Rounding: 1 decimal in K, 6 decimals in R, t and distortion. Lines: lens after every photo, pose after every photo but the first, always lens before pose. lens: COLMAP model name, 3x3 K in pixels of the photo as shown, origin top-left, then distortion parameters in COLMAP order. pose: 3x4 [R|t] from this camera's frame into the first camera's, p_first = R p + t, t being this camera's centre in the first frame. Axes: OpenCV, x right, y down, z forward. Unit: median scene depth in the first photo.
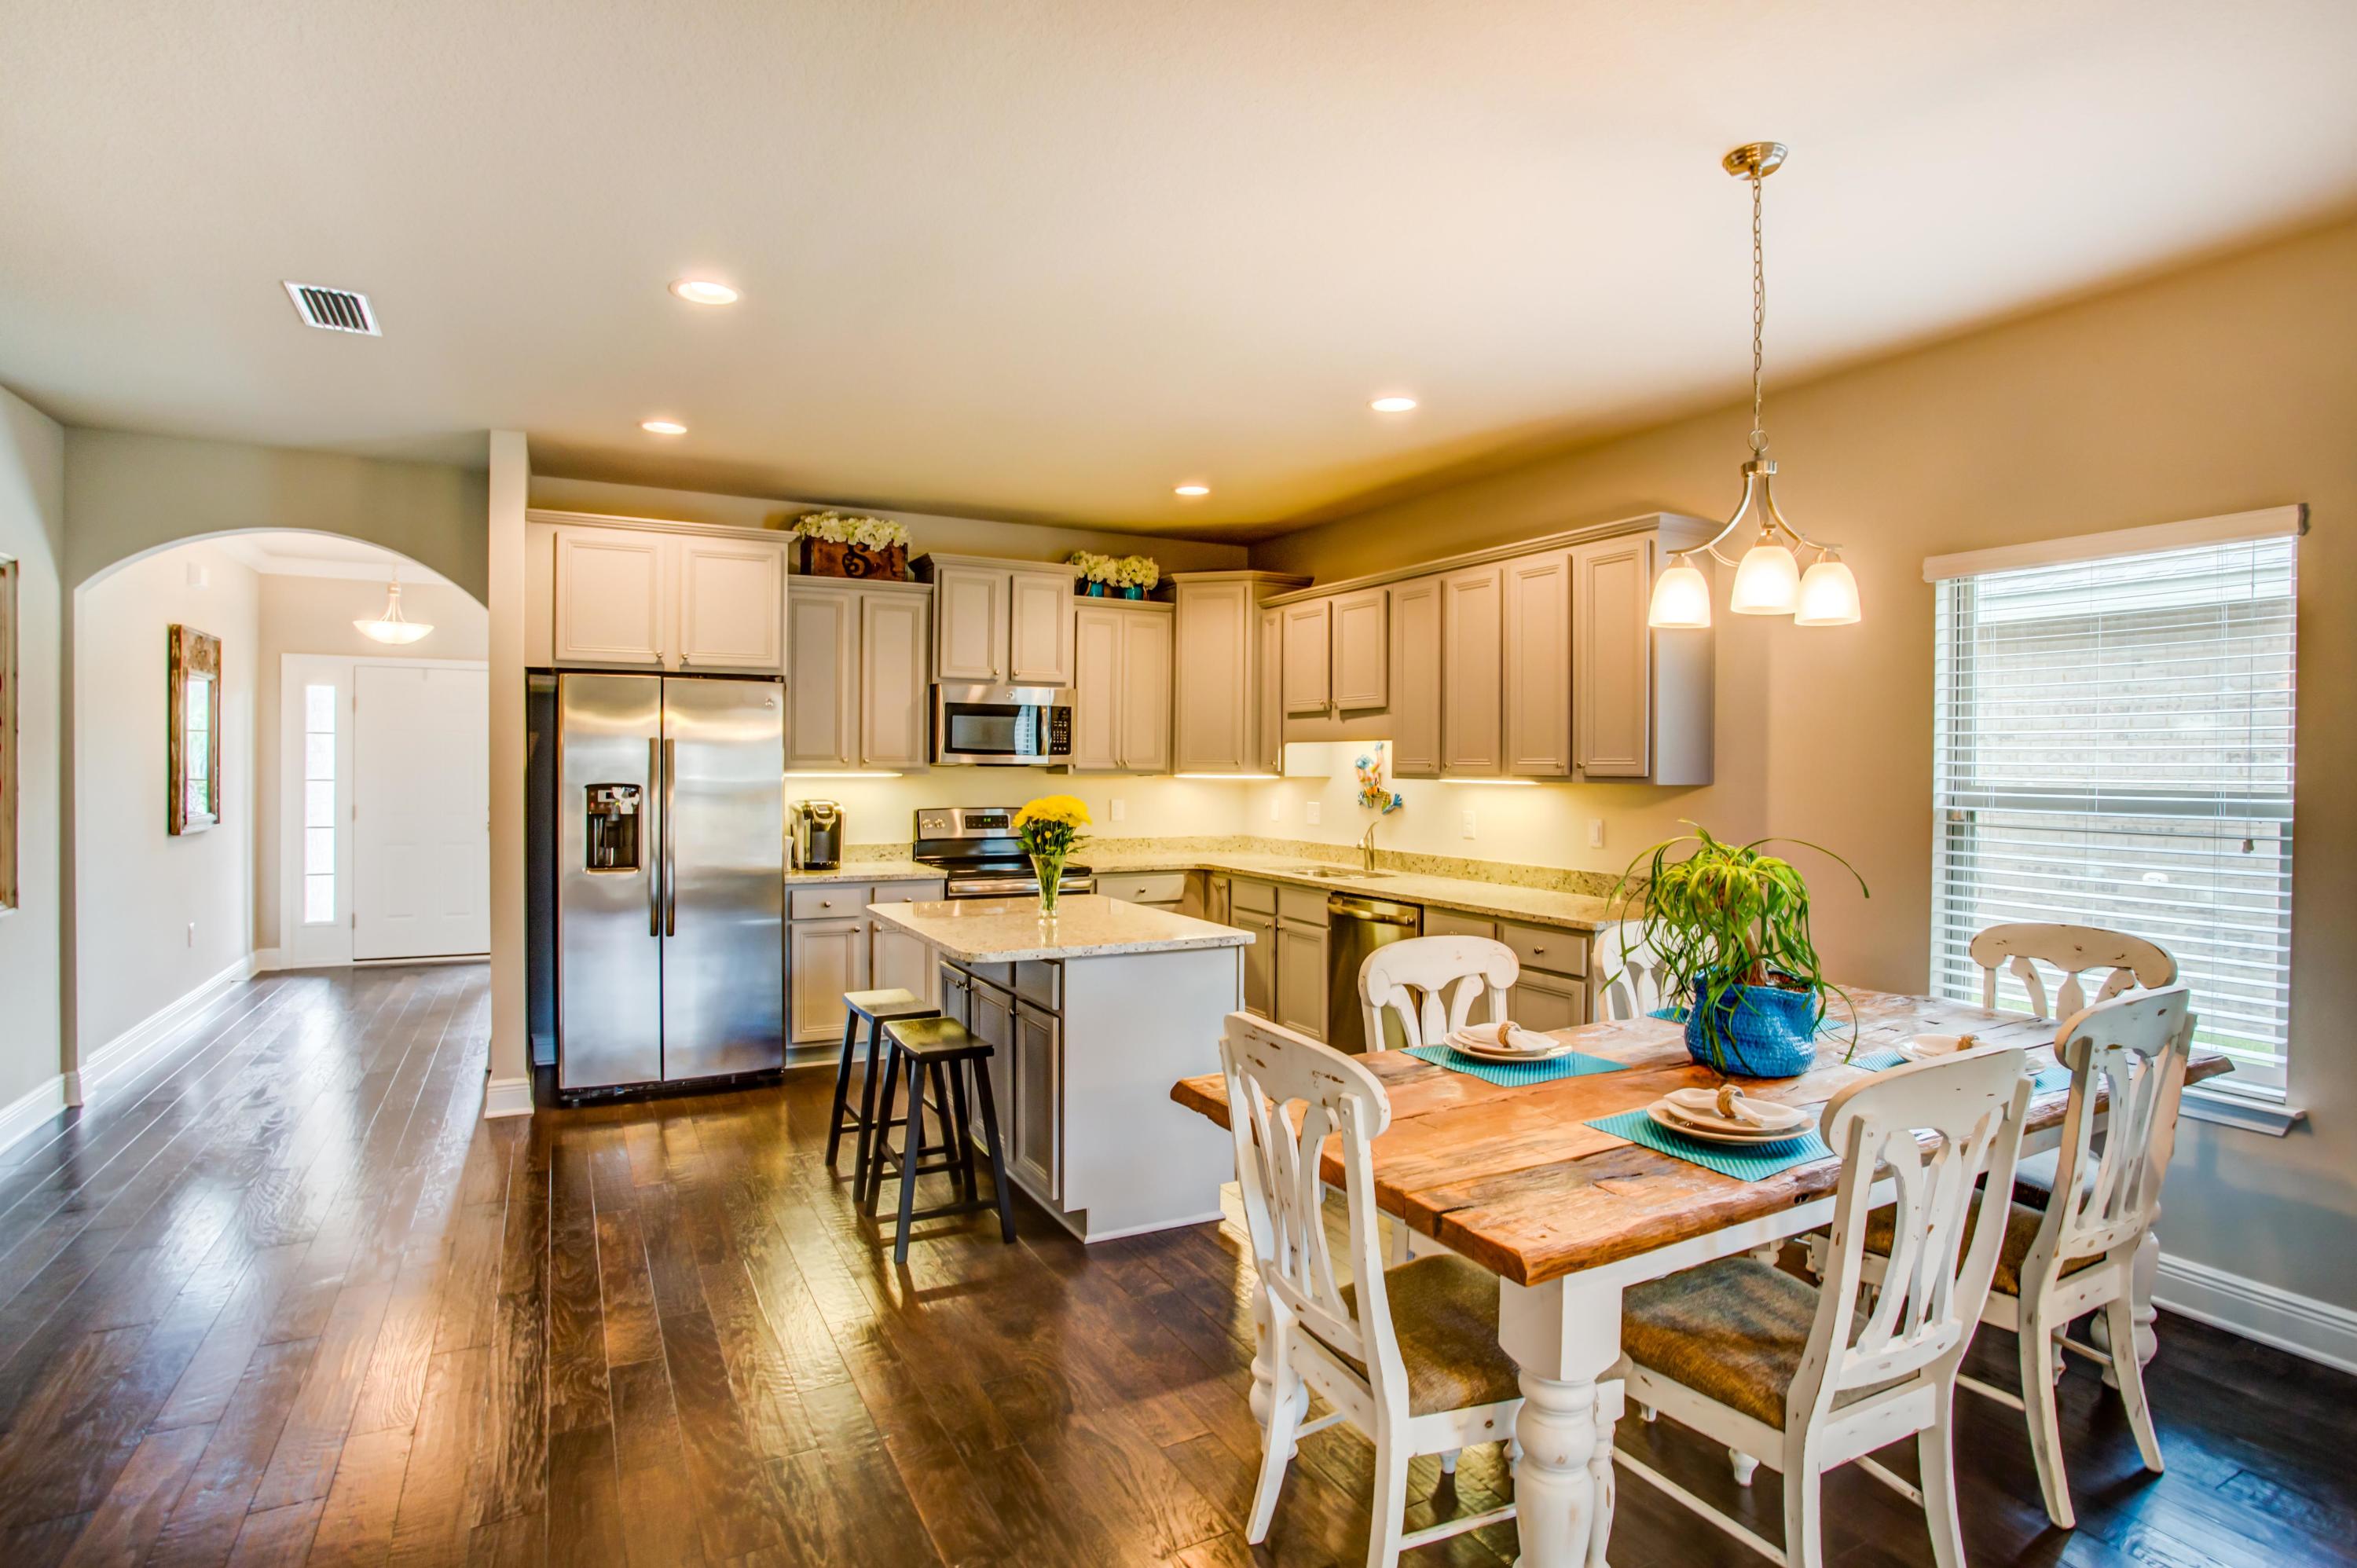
lens RADIAL K [[1187.7, 0, 1181.7], [0, 1187.7, 775.0], [0, 0, 1]] dist [-0.064655, 0.028957]
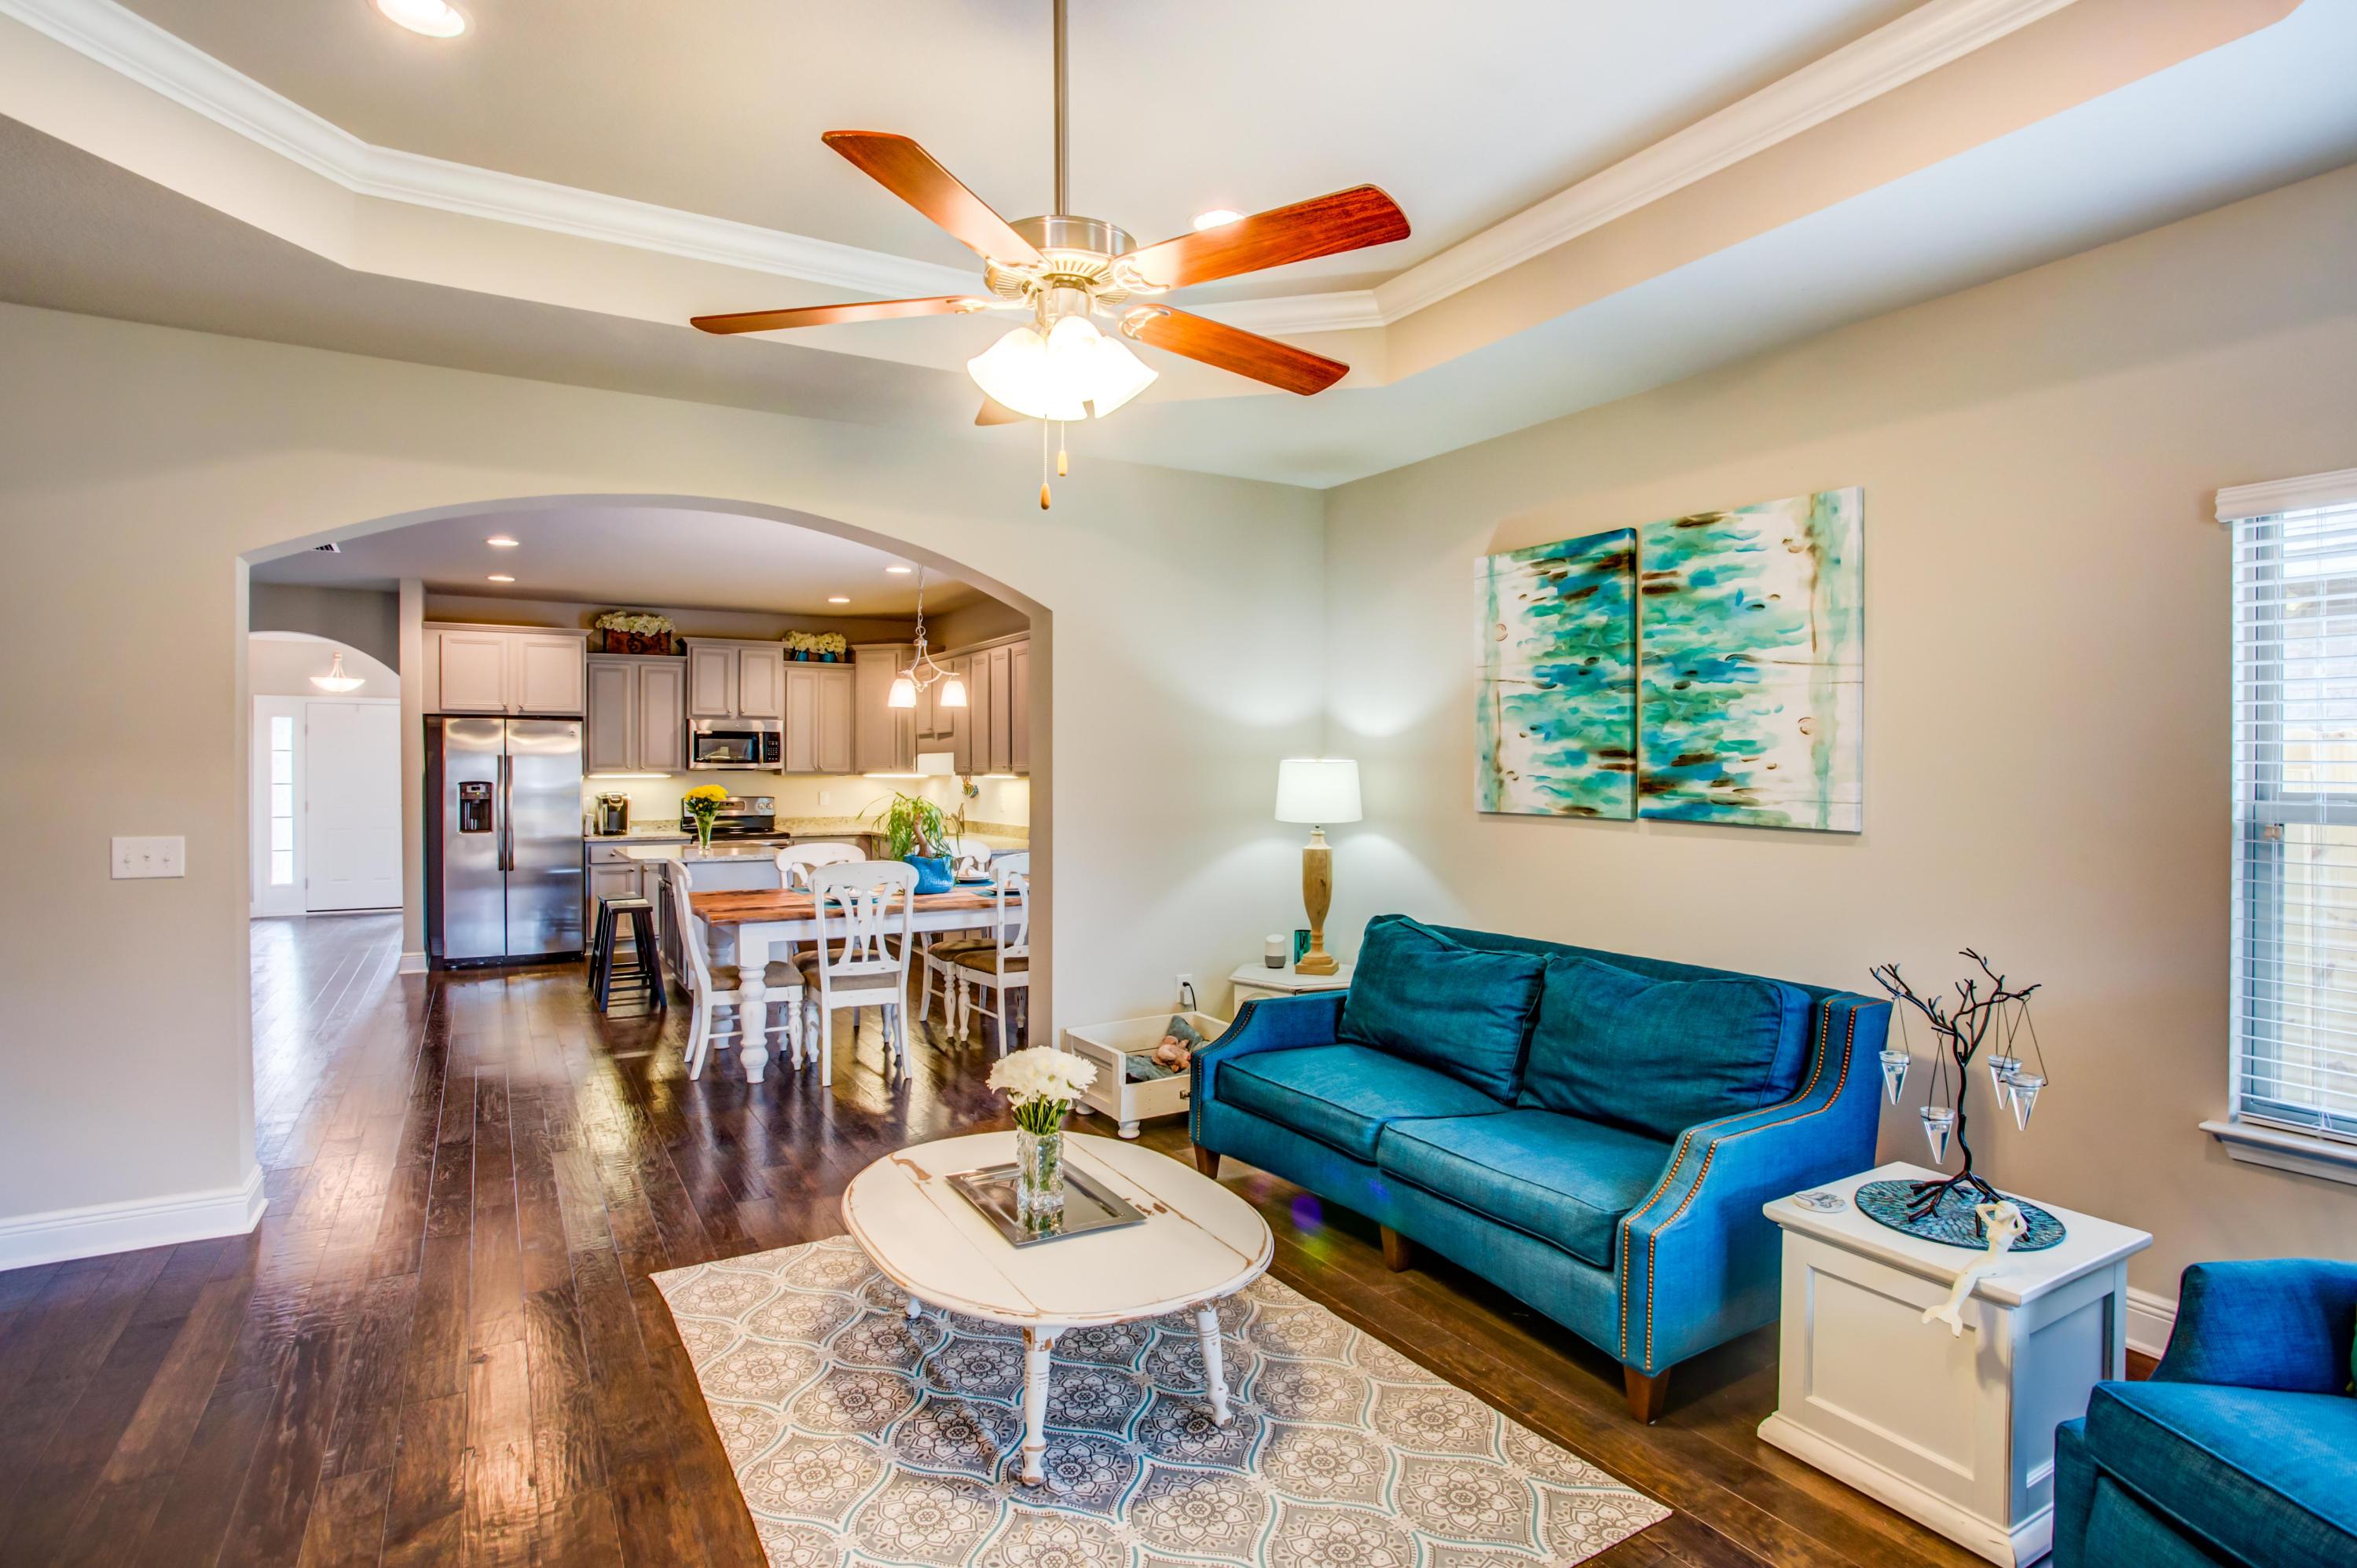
lens RADIAL K [[1179.3, 0, 1192.3], [0, 1179.3, 779.3], [0, 0, 1]] dist [-0.062424, 0.026806]
pose [[0.998325, -0.008160, 0.057282, 0.389195], [0.008165, 0.999967, 0.000147, 0.010246], [-0.057281, 0.000321, 0.998358, -0.627021]]
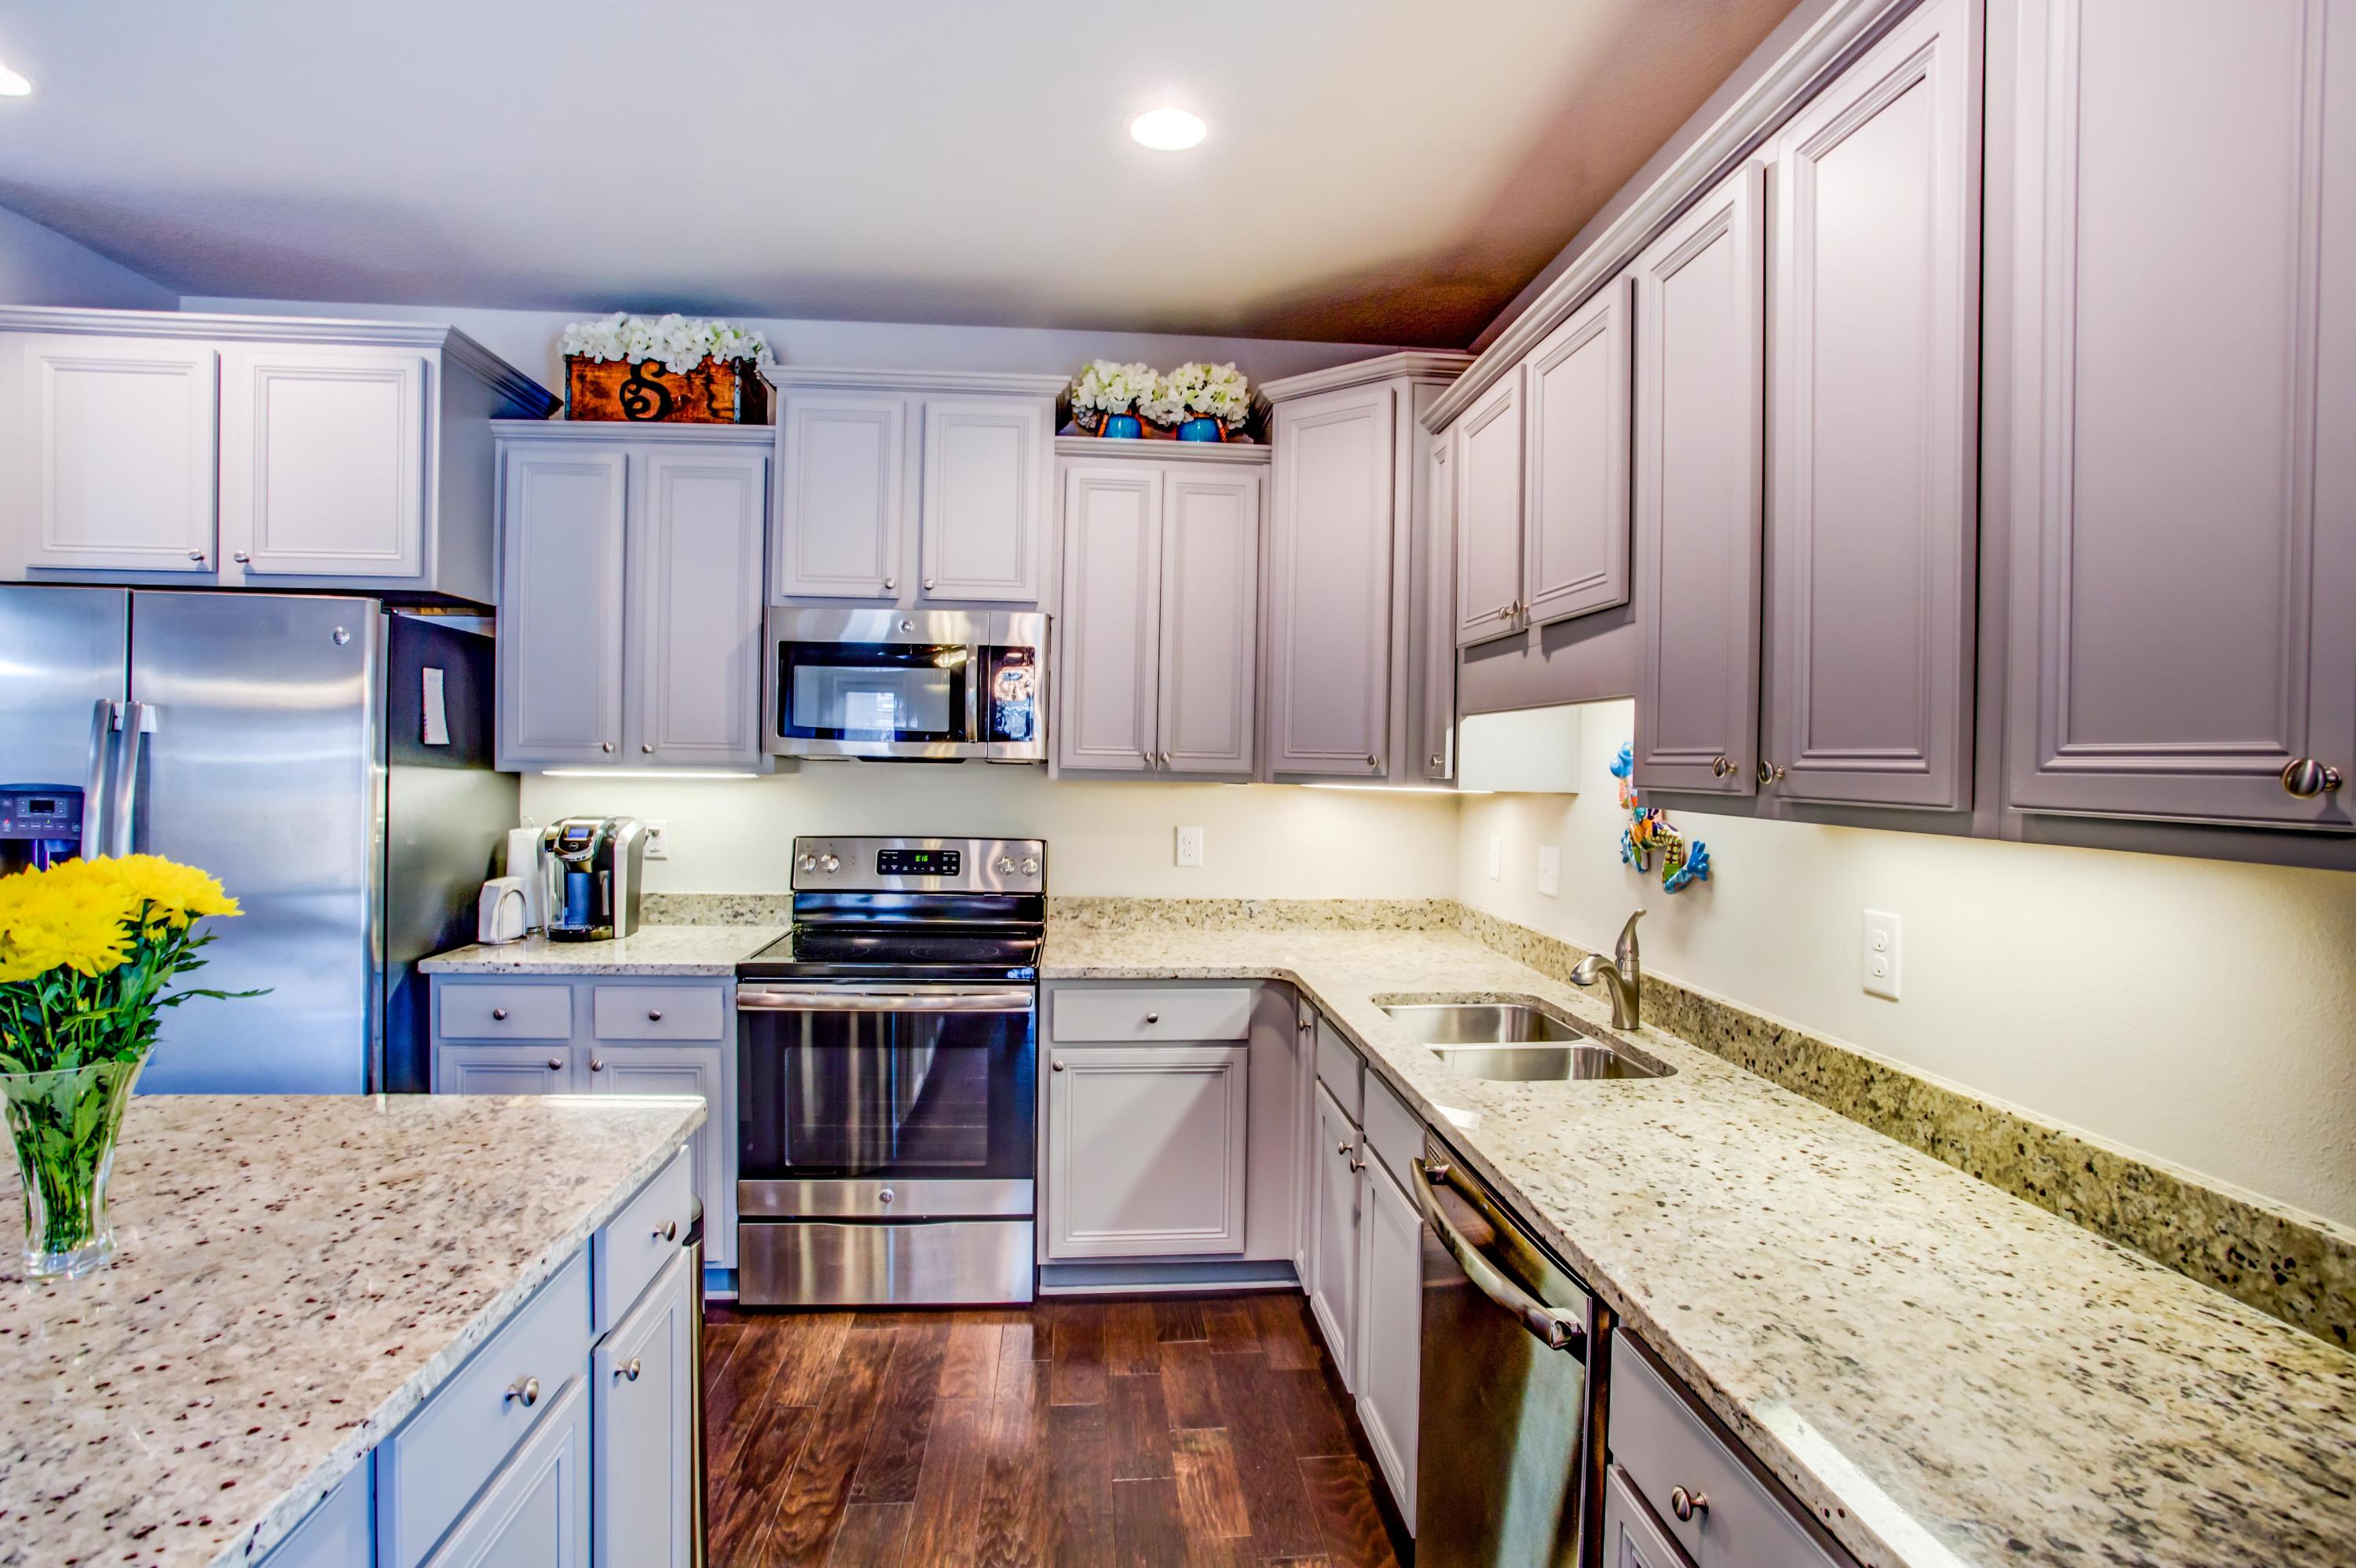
lens RADIAL K [[1187.1, 0, 1181.2], [0, 1187.1, 775.0], [0, 0, 1]] dist [-0.064655, 0.028957]
pose [[0.924884, 0.013057, -0.380025, 0.172387], [-0.012815, 0.999913, 0.003165, -0.005032], [0.380033, 0.001943, 0.924971, 0.587069]]
